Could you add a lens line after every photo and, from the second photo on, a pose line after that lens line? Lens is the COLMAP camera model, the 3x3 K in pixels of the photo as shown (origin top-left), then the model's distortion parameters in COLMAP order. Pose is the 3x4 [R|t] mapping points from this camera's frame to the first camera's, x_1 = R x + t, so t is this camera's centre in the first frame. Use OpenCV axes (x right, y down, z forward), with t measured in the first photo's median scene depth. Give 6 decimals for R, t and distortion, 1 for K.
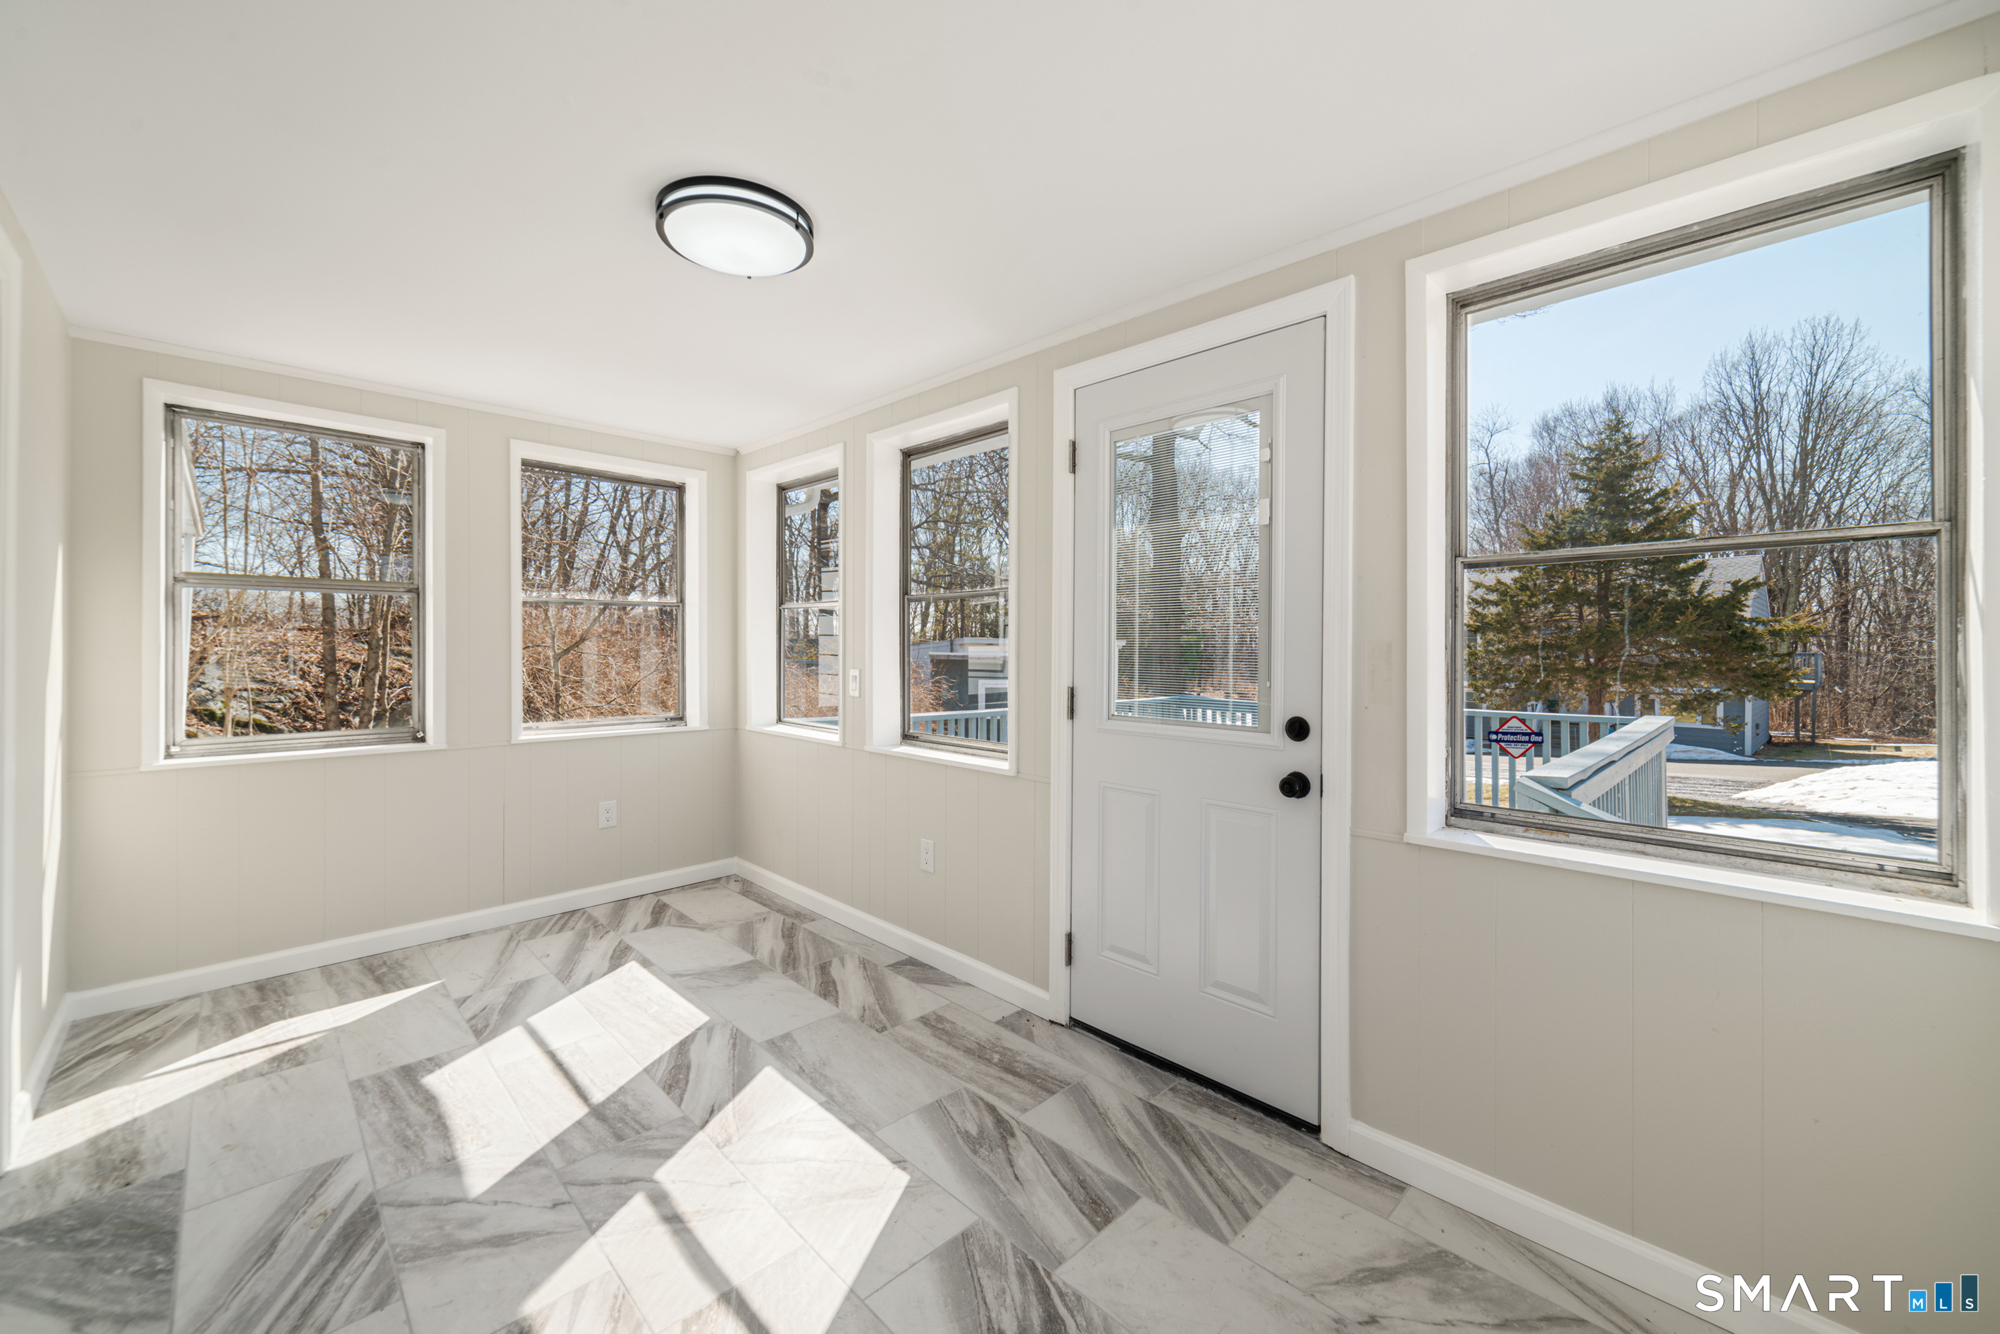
lens RADIAL K [[780.2, 0, 1001.0], [0, 780.2, 653.2], [0, 0, 1]] dist [-0.003291, 0.001773]
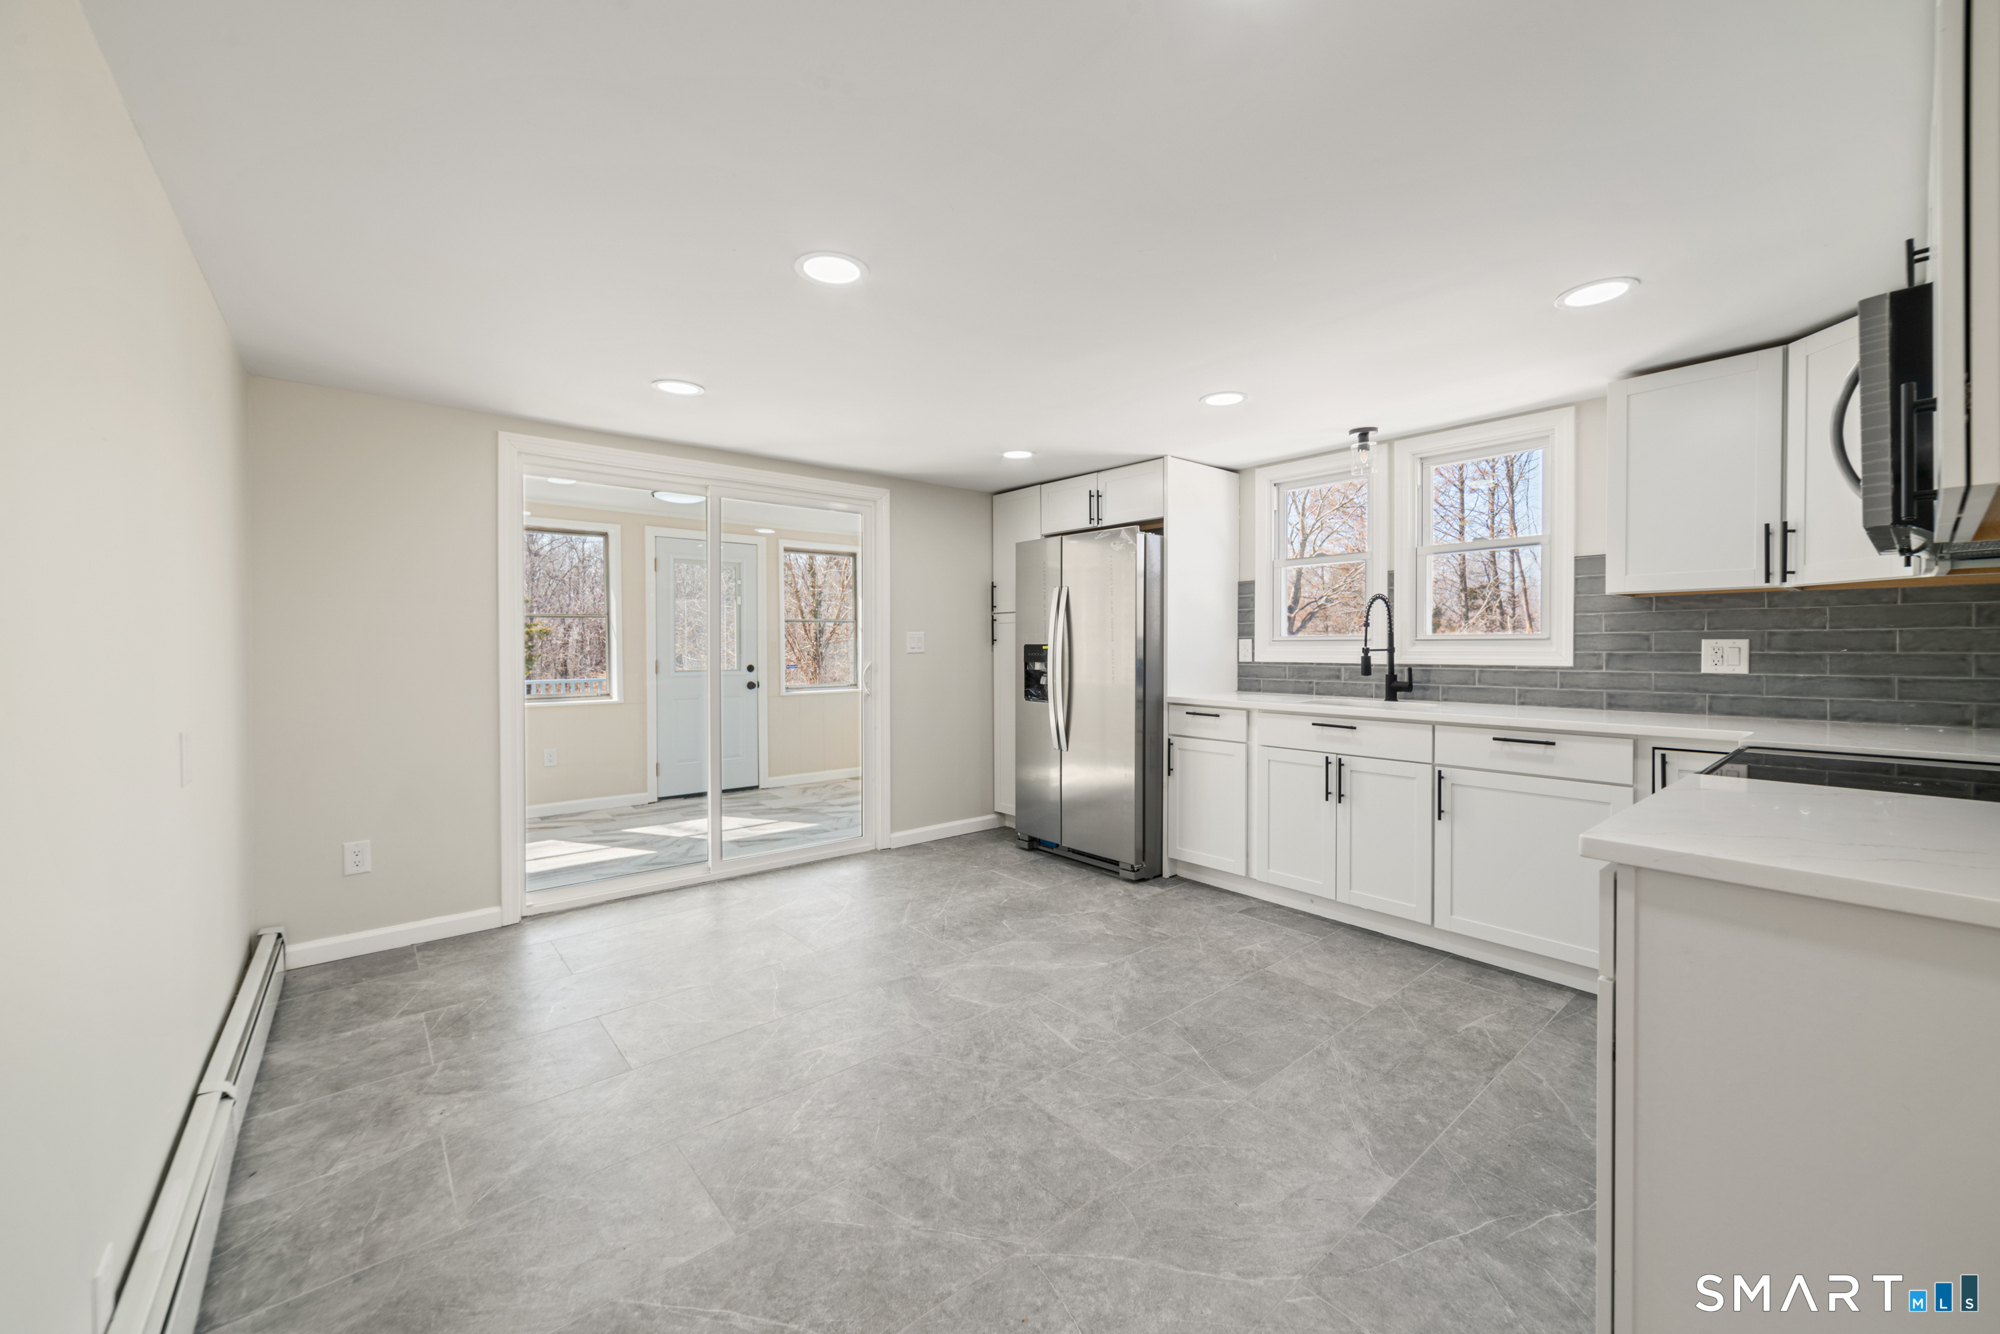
lens RADIAL K [[780.2, 0, 1004.3], [0, 780.2, 664.1], [0, 0, 1]] dist [-0.003291, 0.001773]
pose [[0.086769, -0.034151, 0.995643, -2.122650], [0.007266, 0.999407, 0.033647, -0.017759], [-0.996202, 0.004315, 0.086965, -0.266568]]
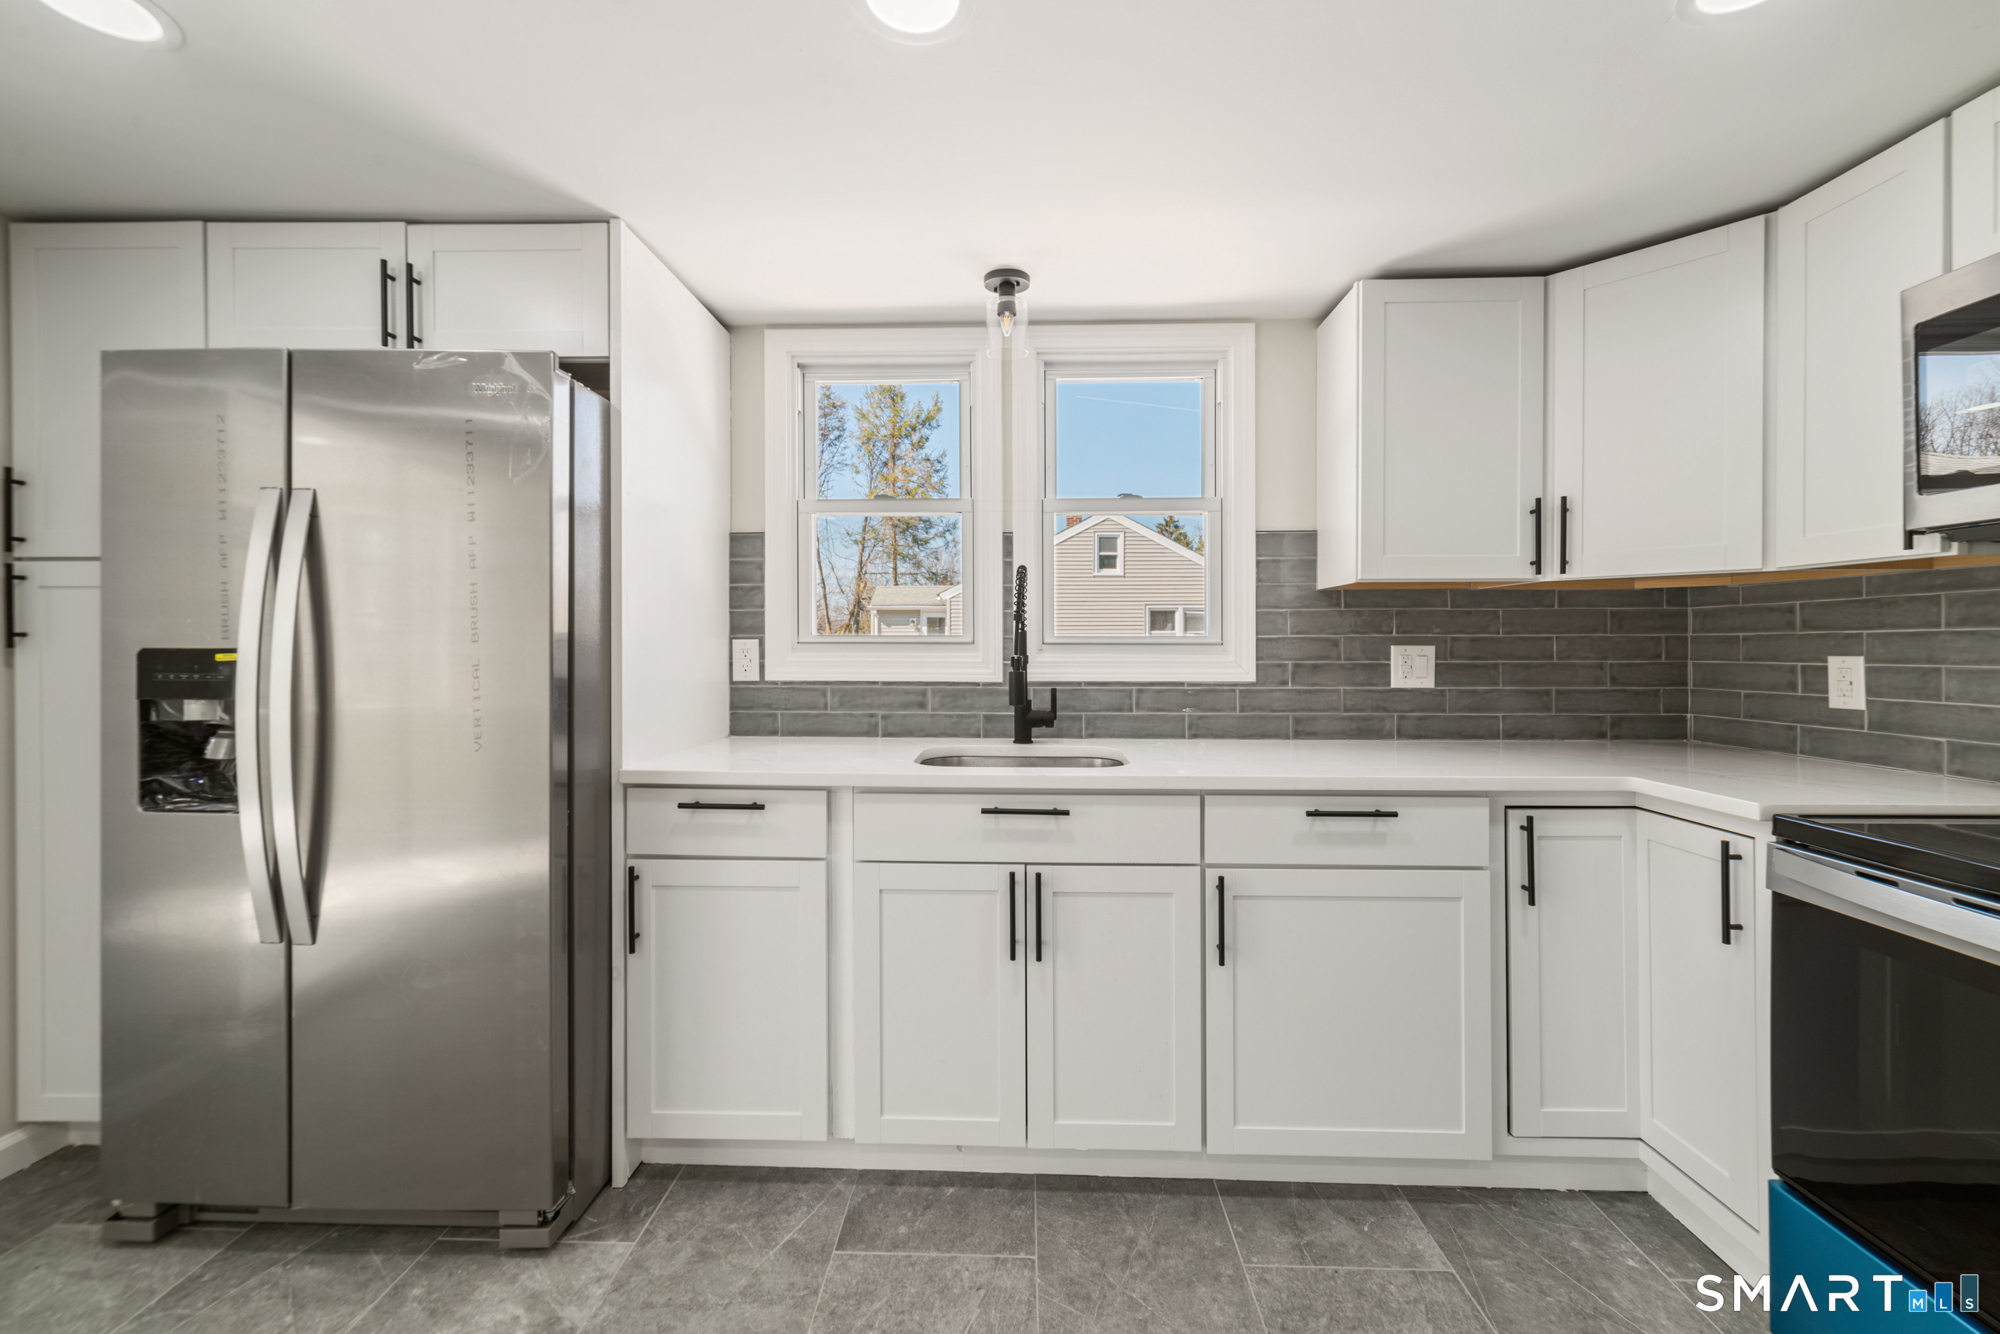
lens RADIAL K [[780.2, 0, 1004.6], [0, 780.2, 650.1], [0, 0, 1]] dist [-0.003291, 0.001773]
pose [[-0.687025, -0.014939, 0.726481, -1.290123], [-0.005473, 0.999867, 0.015385, -0.014424], [-0.726614, 0.006593, -0.687015, -0.232286]]
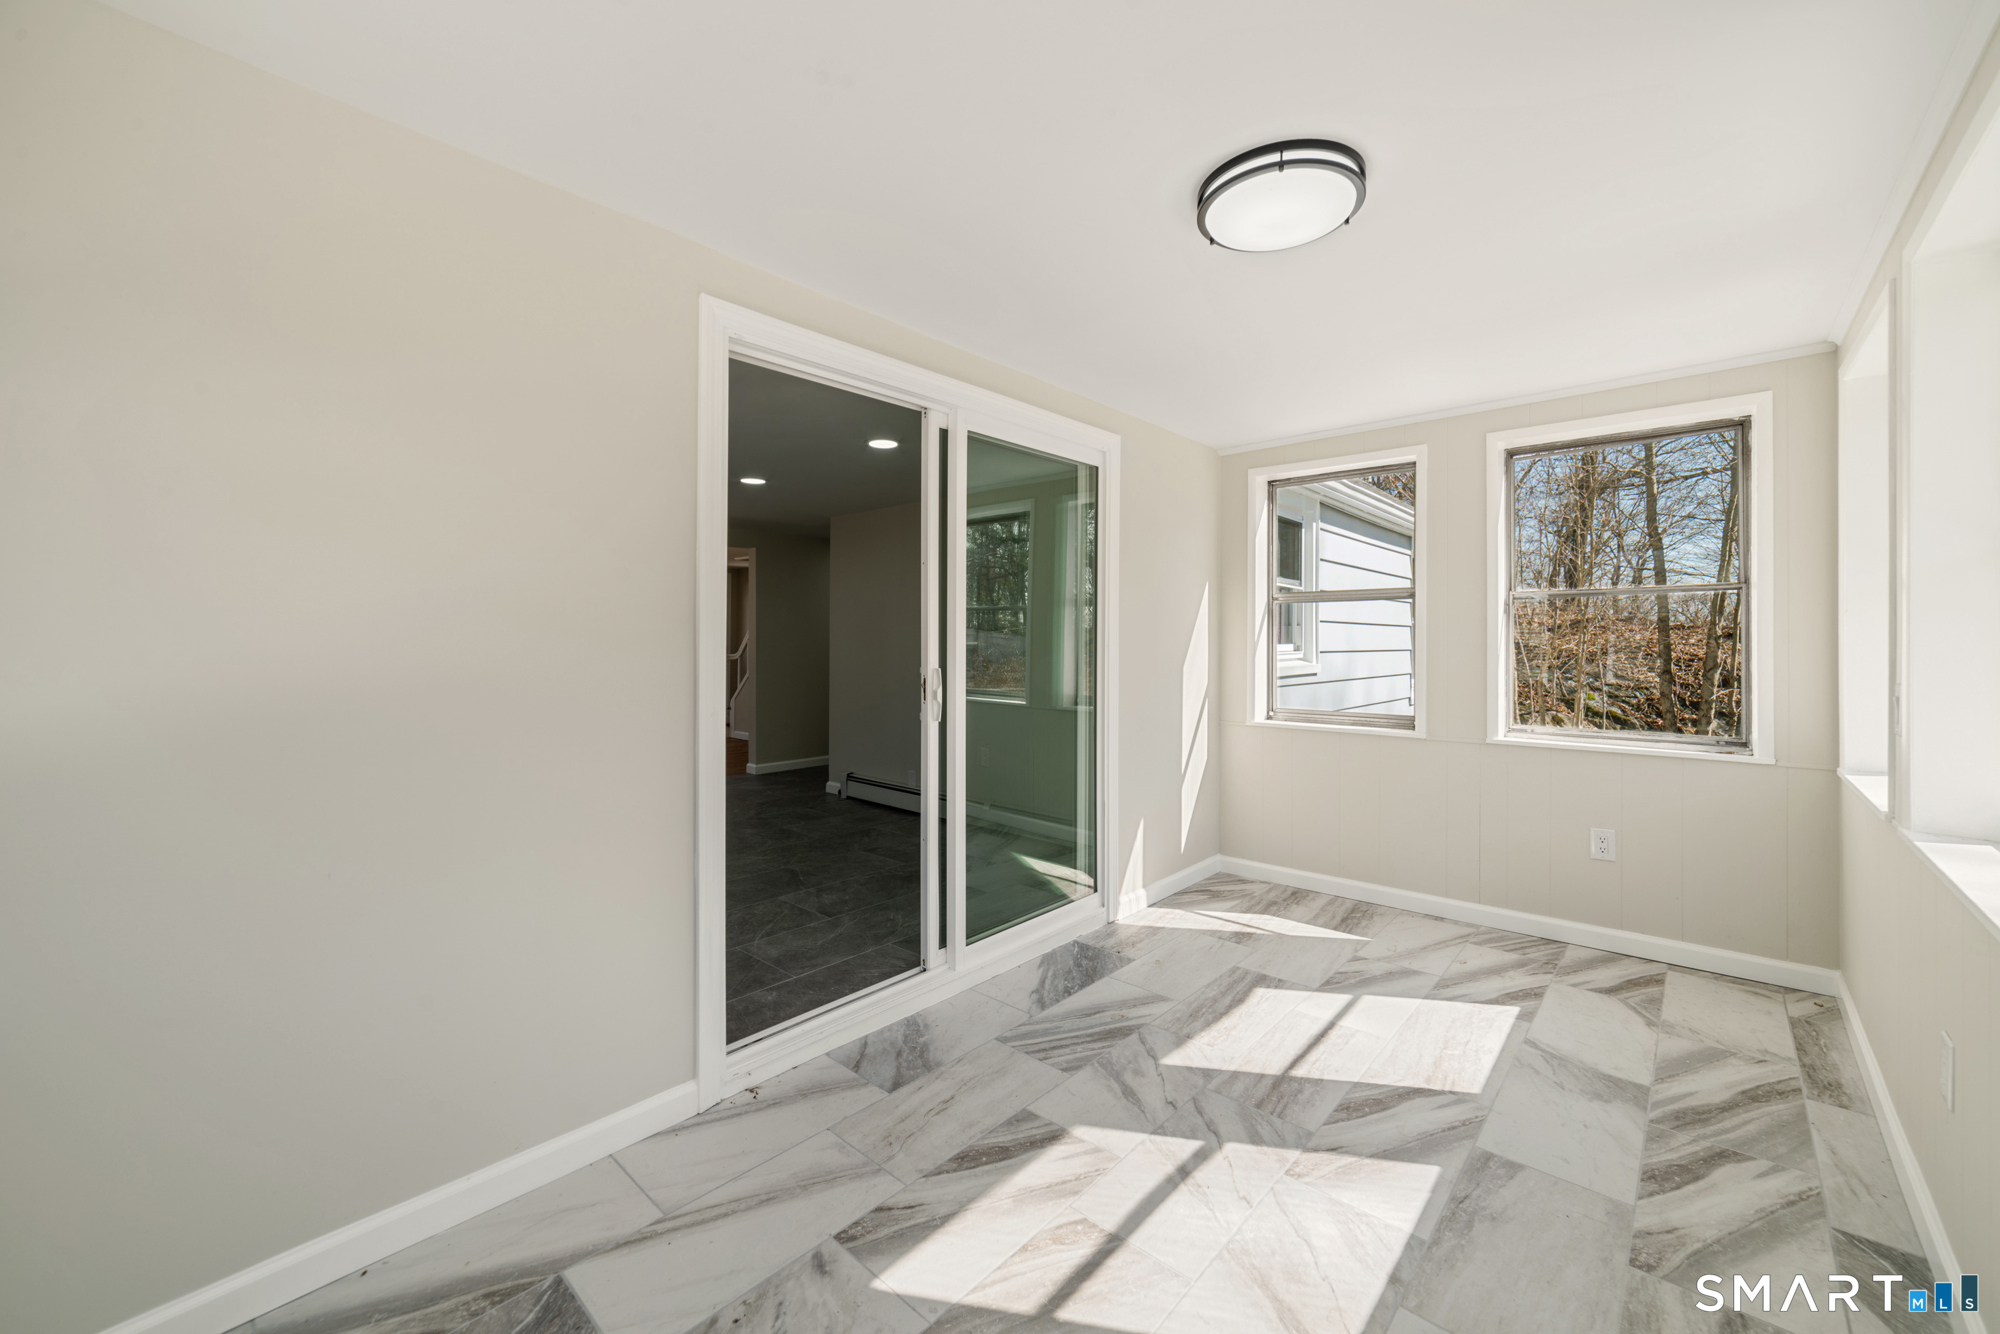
lens RADIAL K [[780.2, 0, 1011.3], [0, 780.2, 637.7], [0, 0, 1]] dist [-0.003291, 0.001773]
pose [[0.062179, -0.008795, -0.998026, 0.413240], [-0.009732, 0.999908, -0.009417, -0.001339], [0.998018, 0.010298, 0.062088, 0.438672]]
